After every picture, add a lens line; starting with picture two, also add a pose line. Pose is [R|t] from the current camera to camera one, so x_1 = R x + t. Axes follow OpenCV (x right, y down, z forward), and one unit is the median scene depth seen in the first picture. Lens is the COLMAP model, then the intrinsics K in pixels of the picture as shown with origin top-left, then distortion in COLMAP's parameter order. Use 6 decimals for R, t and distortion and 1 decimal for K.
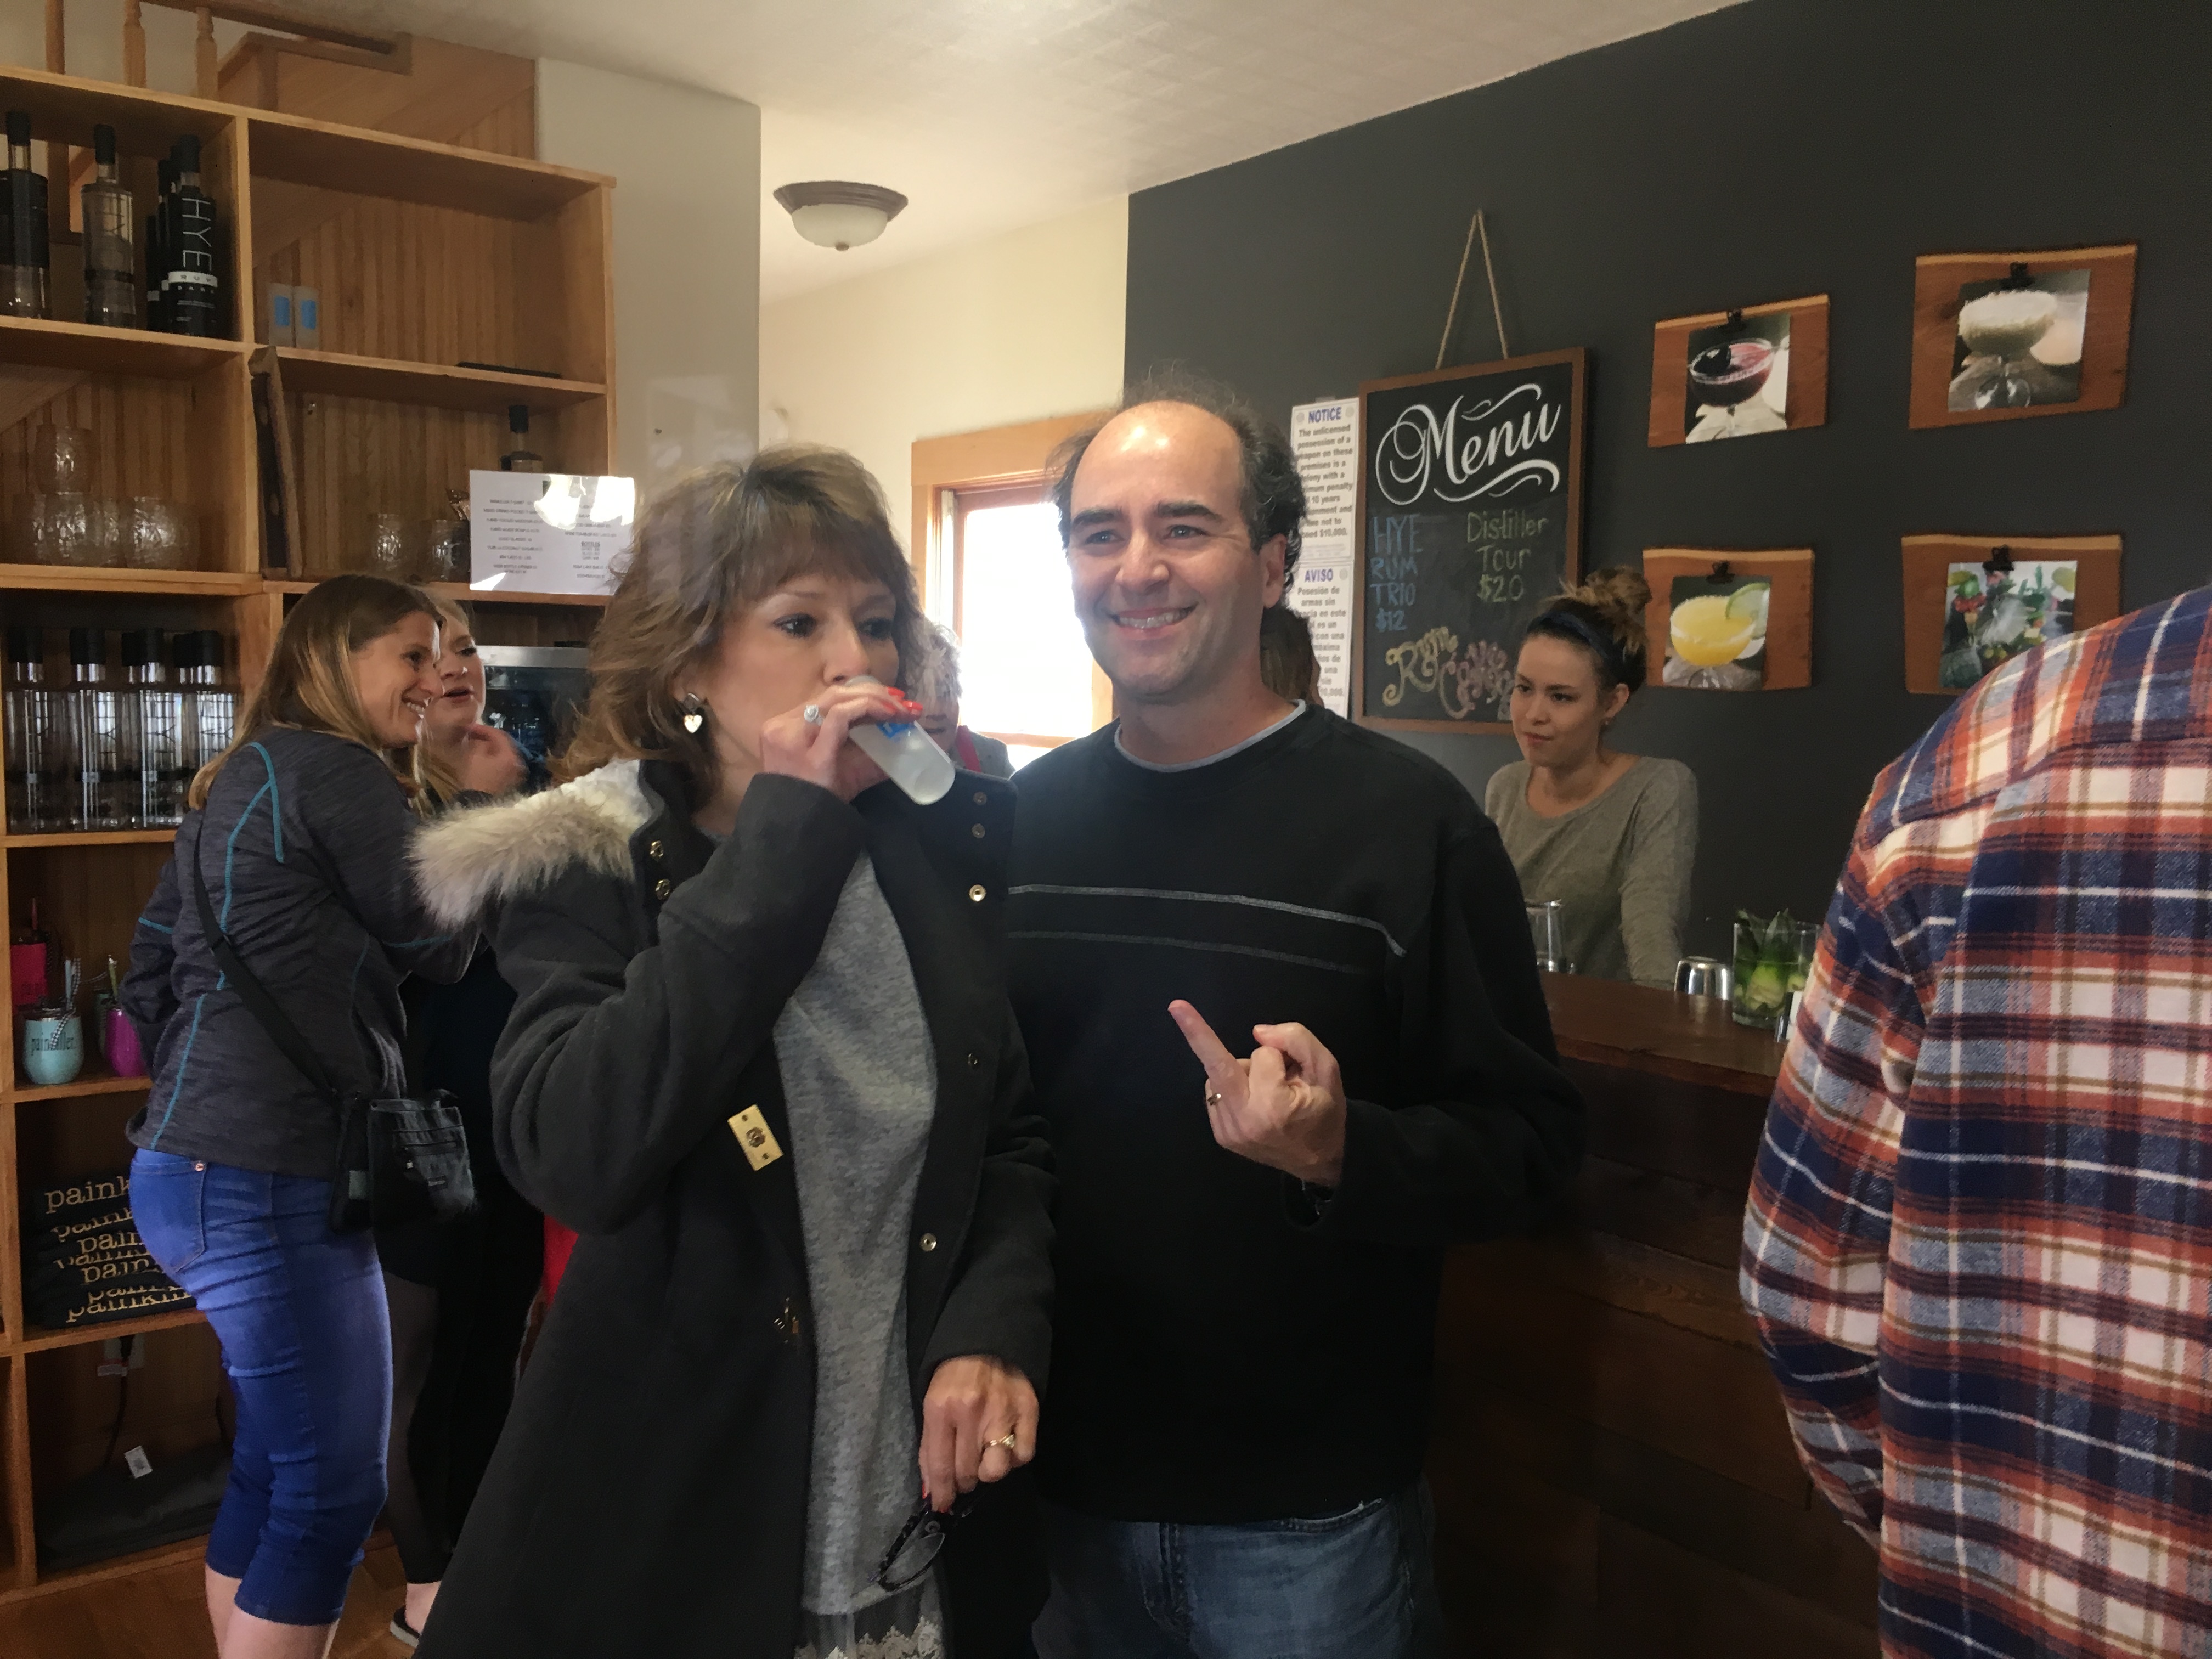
lens RADIAL K [[1839.6, 0, 1107.5], [0, 1839.6, 831.8], [0, 0, 1]] dist [0.058156, -0.088387]
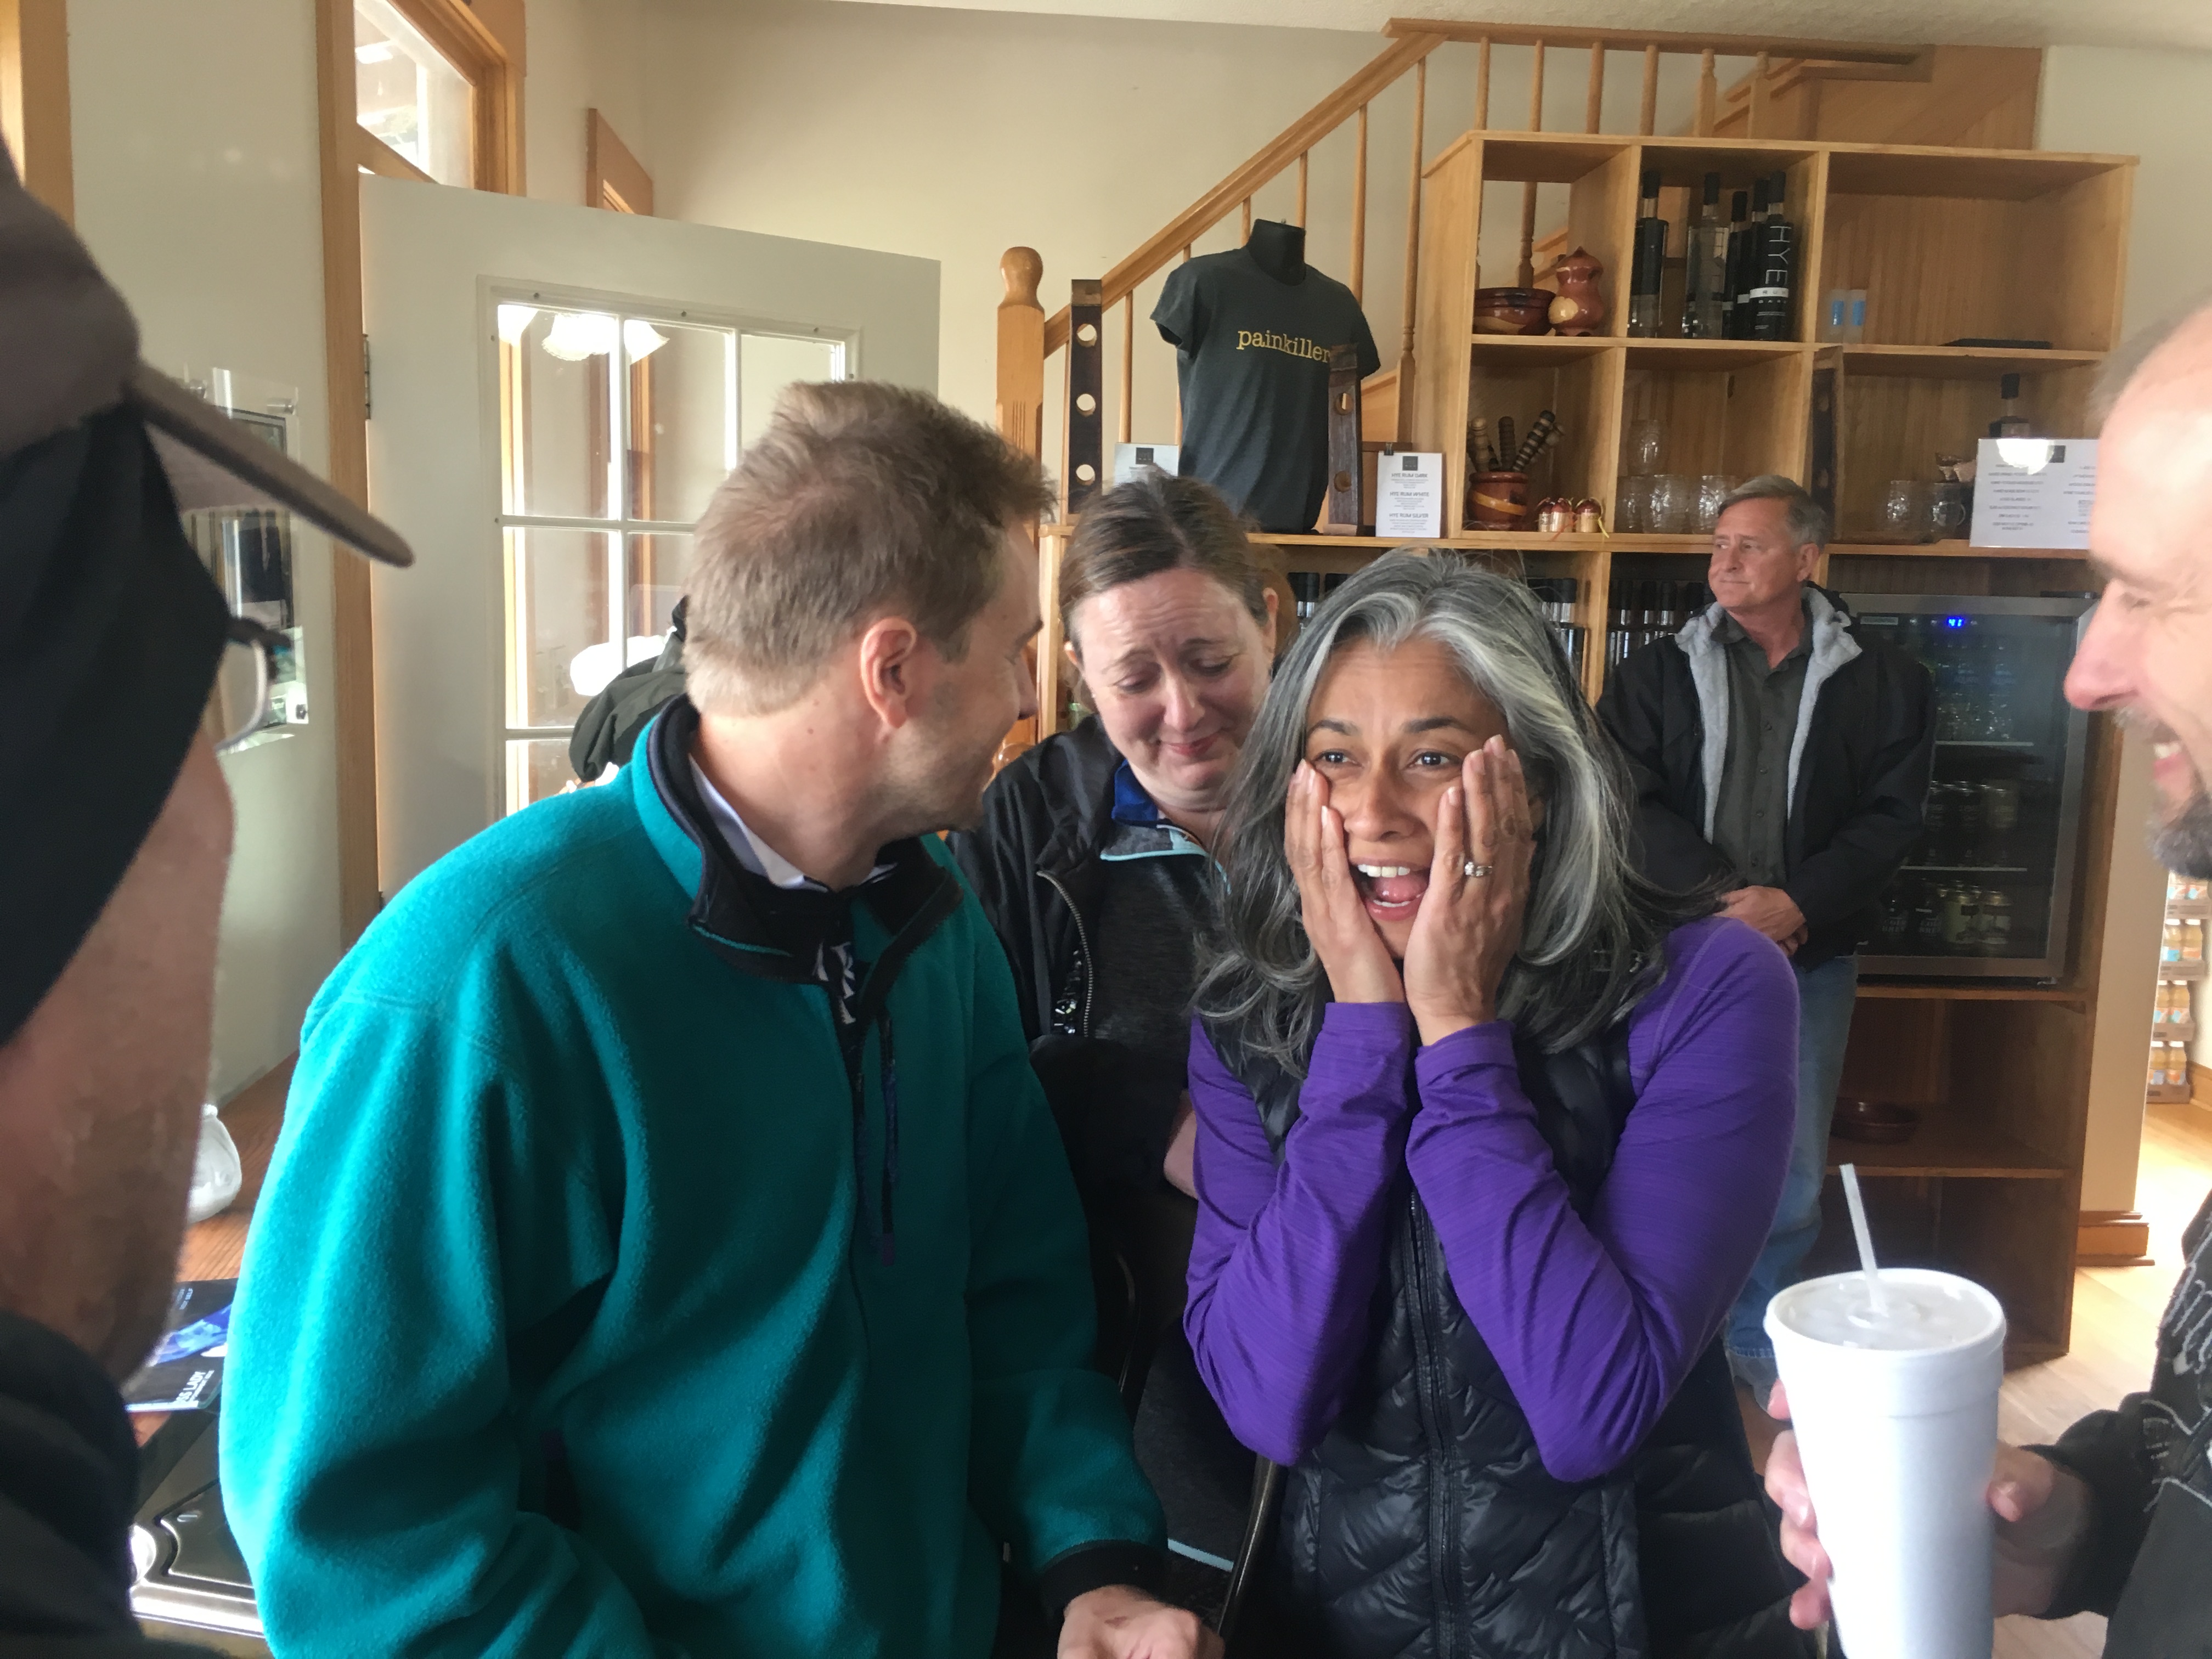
lens RADIAL K [[1899.0, 0, 1084.2], [0, 1899.0, 828.4], [0, 0, 1]] dist [0.071514, -0.106378]
pose [[0.829550, 0.080396, -0.552615, -0.127544], [-0.058853, 0.996658, 0.056649, 0.005371], [0.555322, -0.014470, 0.831509, -0.261325]]
